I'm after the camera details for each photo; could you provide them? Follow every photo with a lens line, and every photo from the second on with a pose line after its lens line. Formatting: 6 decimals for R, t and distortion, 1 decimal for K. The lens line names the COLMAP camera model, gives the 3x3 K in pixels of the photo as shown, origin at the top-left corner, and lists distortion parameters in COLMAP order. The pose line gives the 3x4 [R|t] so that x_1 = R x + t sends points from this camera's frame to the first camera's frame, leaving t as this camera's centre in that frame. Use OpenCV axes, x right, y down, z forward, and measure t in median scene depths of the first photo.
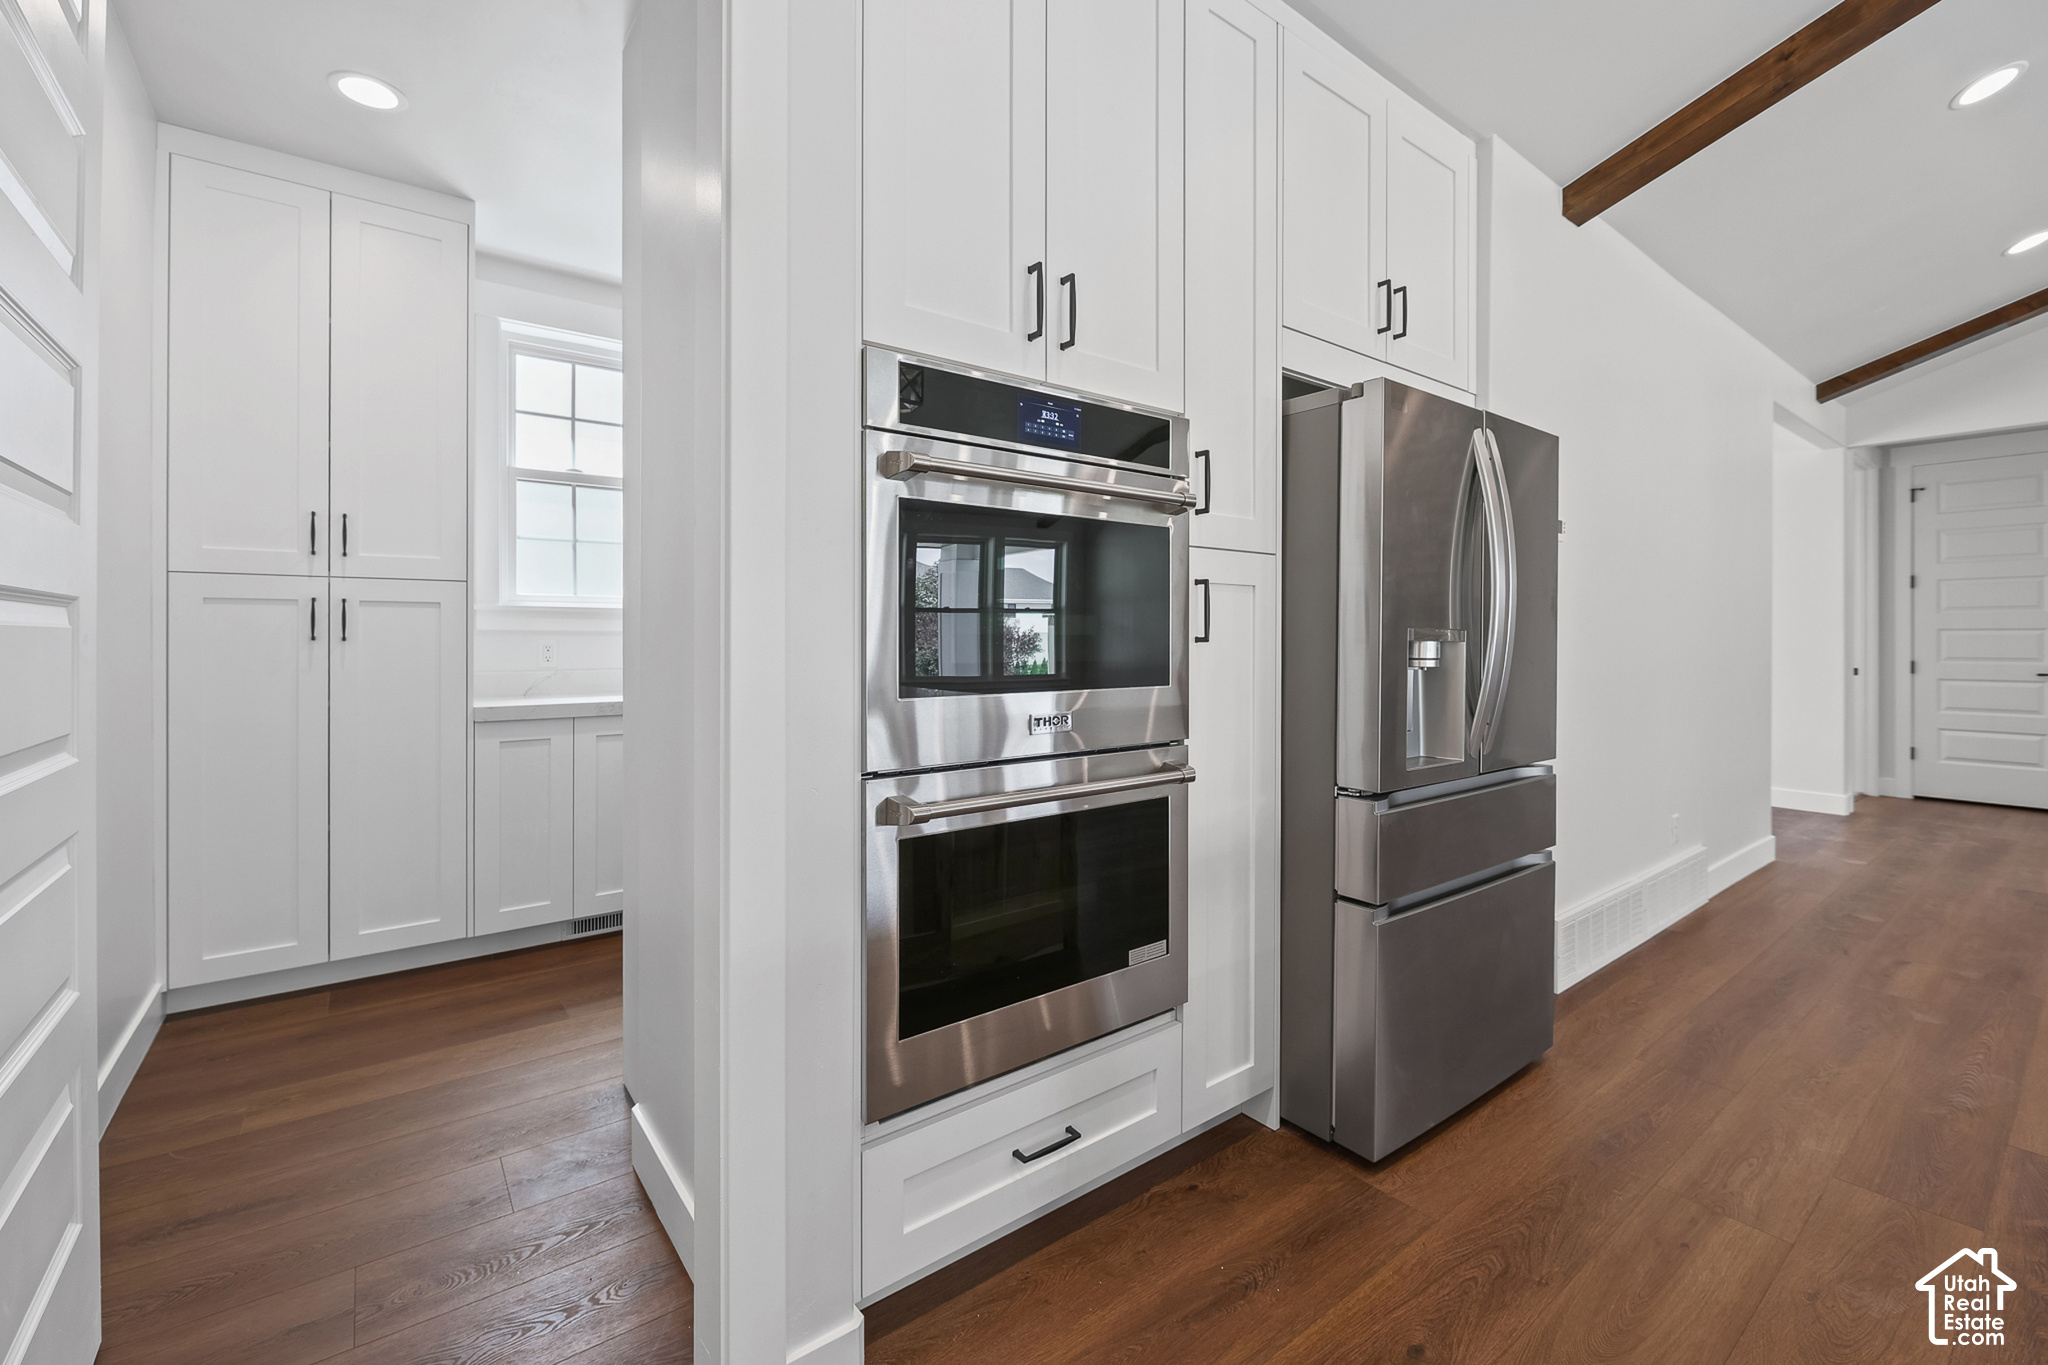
lens RADIAL K [[869.6, 0, 1061.1], [0, 869.6, 639.3], [0, 0, 1]] dist [-0.004531, -0.001400]
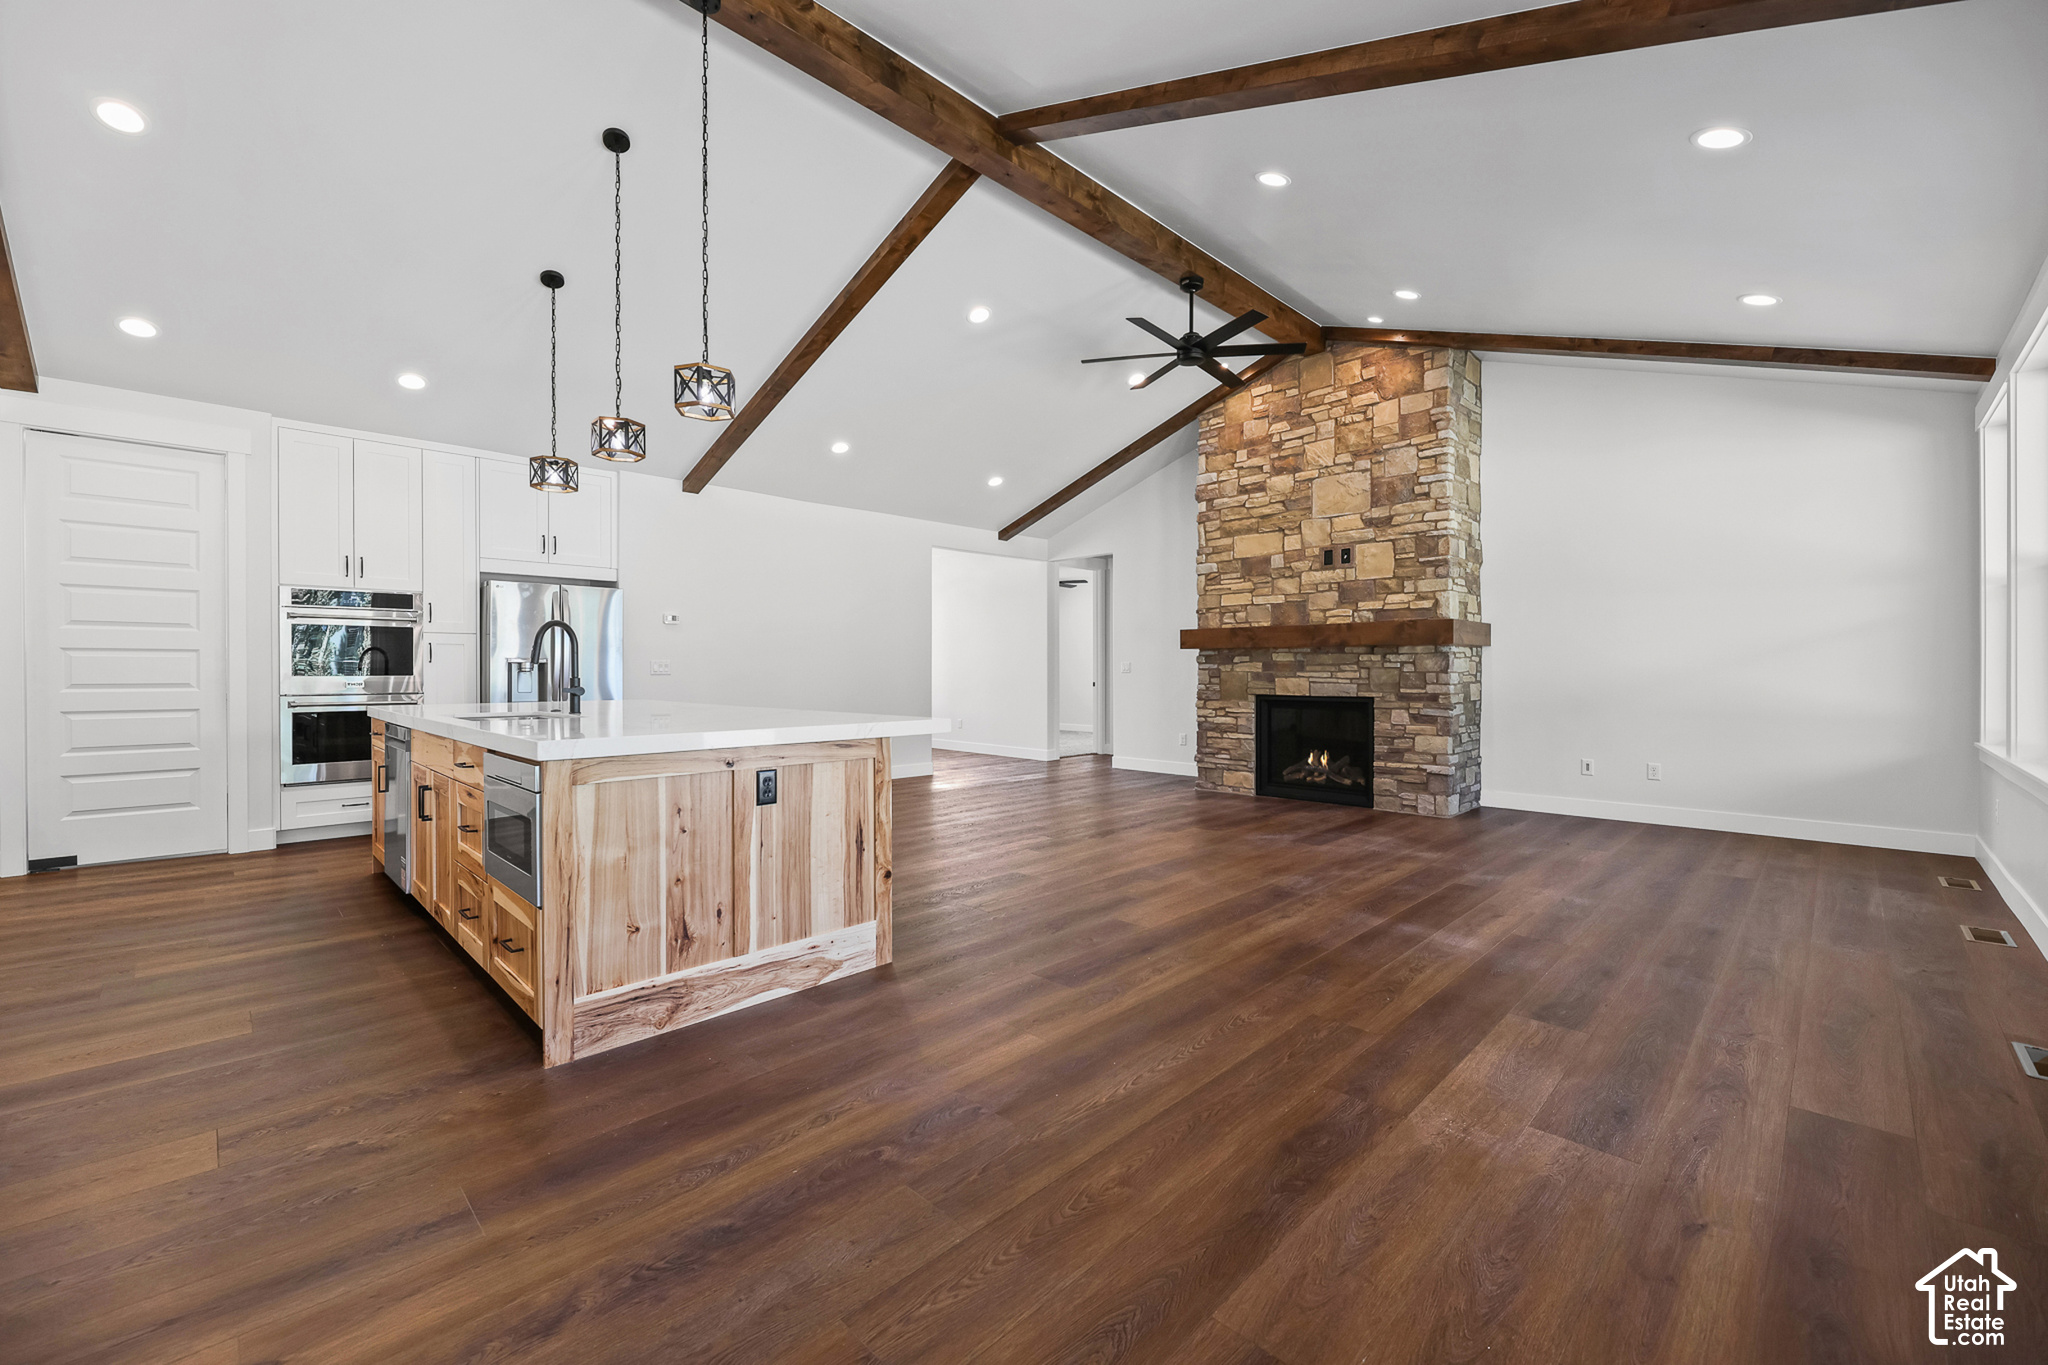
lens RADIAL K [[843.1, 0, 1016.8], [0, 843.1, 677.8], [0, 0, 1]] dist [-0.001574, -0.002978]
pose [[0.994408, -0.000814, 0.105605, 2.043760], [-0.000135, 0.999960, 0.008981, 0.031114], [-0.105608, -0.008945, 0.994368, -2.374735]]
